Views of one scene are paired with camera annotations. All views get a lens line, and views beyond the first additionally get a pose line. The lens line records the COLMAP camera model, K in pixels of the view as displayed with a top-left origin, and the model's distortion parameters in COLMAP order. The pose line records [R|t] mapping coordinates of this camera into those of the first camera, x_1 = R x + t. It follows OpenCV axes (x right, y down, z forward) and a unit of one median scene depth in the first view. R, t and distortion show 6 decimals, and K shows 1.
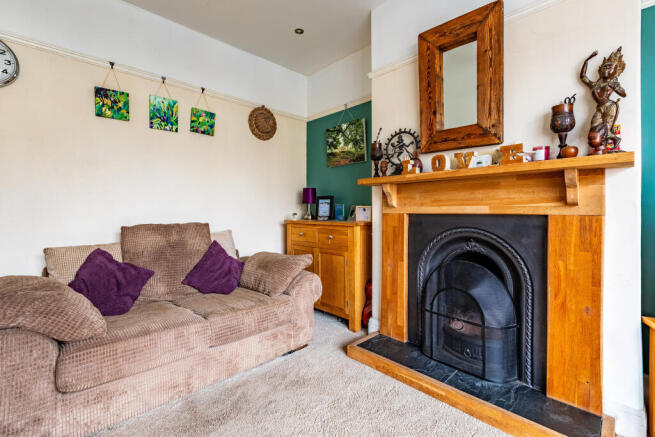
lens RADIAL K [[300.4, 0, 319.9], [0, 300.4, 209.8], [0, 0, 1]] dist [0.000532, -0.001434]
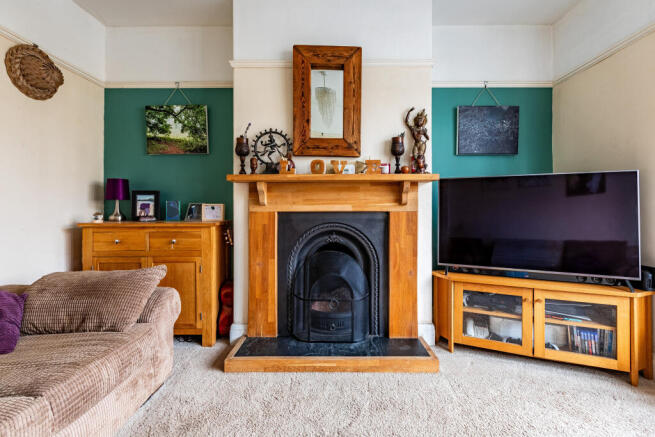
lens RADIAL K [[300.4, 0, 337.2], [0, 300.4, 207.5], [0, 0, 1]] dist [0.000532, -0.001434]
pose [[0.678178, 0.002887, 0.734892, -0.331092], [0.000239, 0.999991, -0.004150, 0.002544], [-0.734897, 0.002990, 0.678172, 0.147064]]
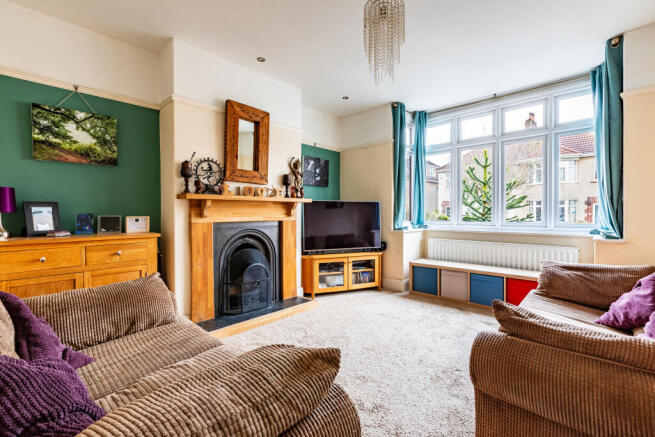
lens RADIAL K [[300.4, 0, 330.9], [0, 300.4, 216.0], [0, 0, 1]] dist [0.000532, -0.001434]
pose [[-0.090215, -0.011653, 0.995854, -1.096990], [-0.000687, 0.999932, 0.011639, -0.032249], [-0.995922, 0.000366, -0.090217, 0.595312]]
